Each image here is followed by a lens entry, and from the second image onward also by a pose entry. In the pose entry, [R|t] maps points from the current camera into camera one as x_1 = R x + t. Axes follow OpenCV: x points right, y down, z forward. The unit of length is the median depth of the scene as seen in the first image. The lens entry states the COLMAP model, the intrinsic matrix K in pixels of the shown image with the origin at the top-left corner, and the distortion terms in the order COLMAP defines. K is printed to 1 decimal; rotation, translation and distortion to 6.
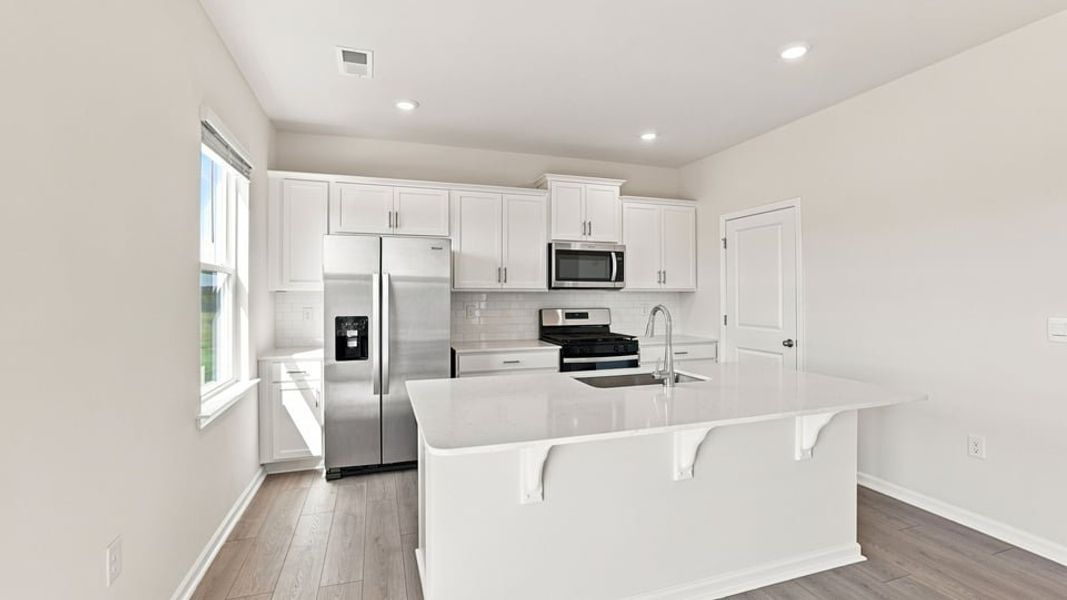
lens RADIAL K [[462.7, 0, 531.8], [0, 462.7, 291.8], [0, 0, 1]] dist [-0.032256, 0.000165]
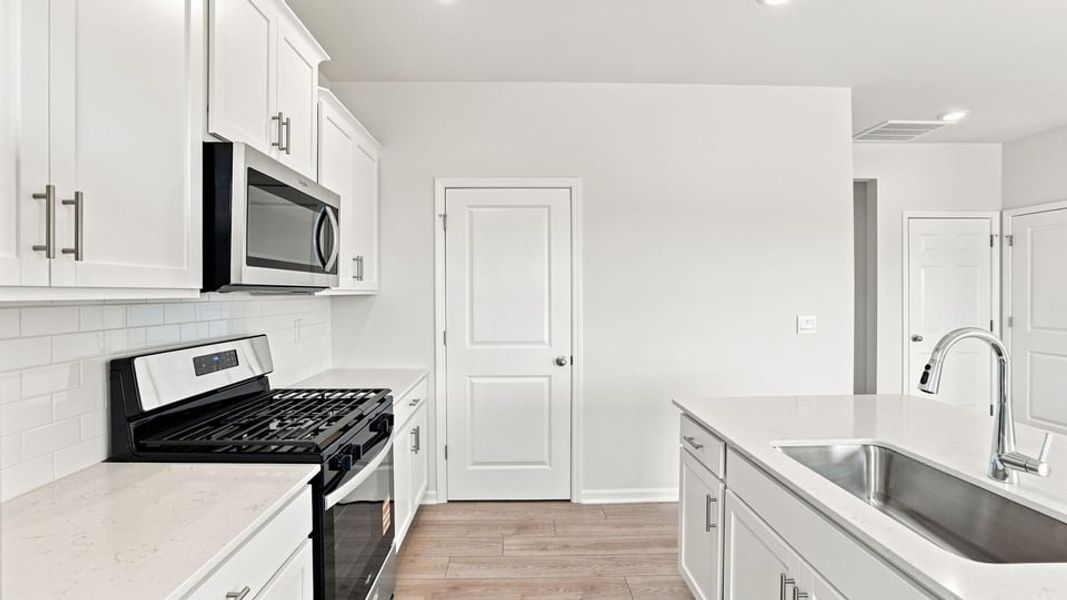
lens RADIAL K [[462.7, 0, 531.8], [0, 462.7, 291.8], [0, 0, 1]] dist [-0.032256, 0.000165]
pose [[0.293345, -0.000357, 0.956007, -0.194378], [-0.006331, 0.999977, 0.002316, -0.007844], [-0.955986, -0.006732, 0.293336, 0.727230]]
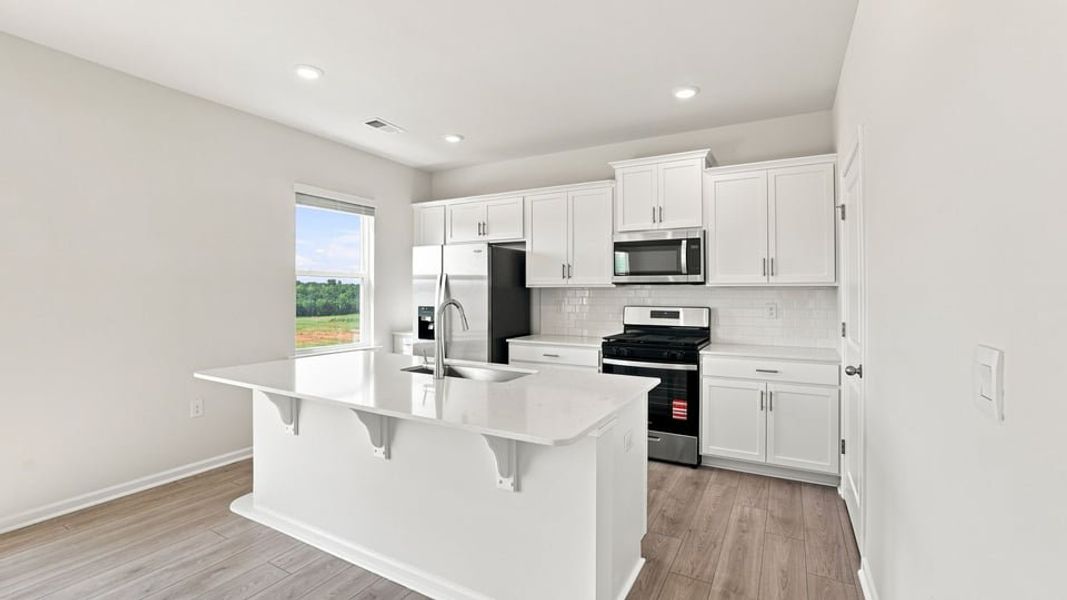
lens RADIAL K [[462.7, 0, 531.8], [0, 462.7, 291.8], [0, 0, 1]] dist [-0.032256, 0.000165]
pose [[0.676928, 0.001247, -0.736048, 0.635168], [0.002300, 0.999990, 0.003810, 0.004756], [0.736046, -0.004272, 0.676919, 0.248058]]
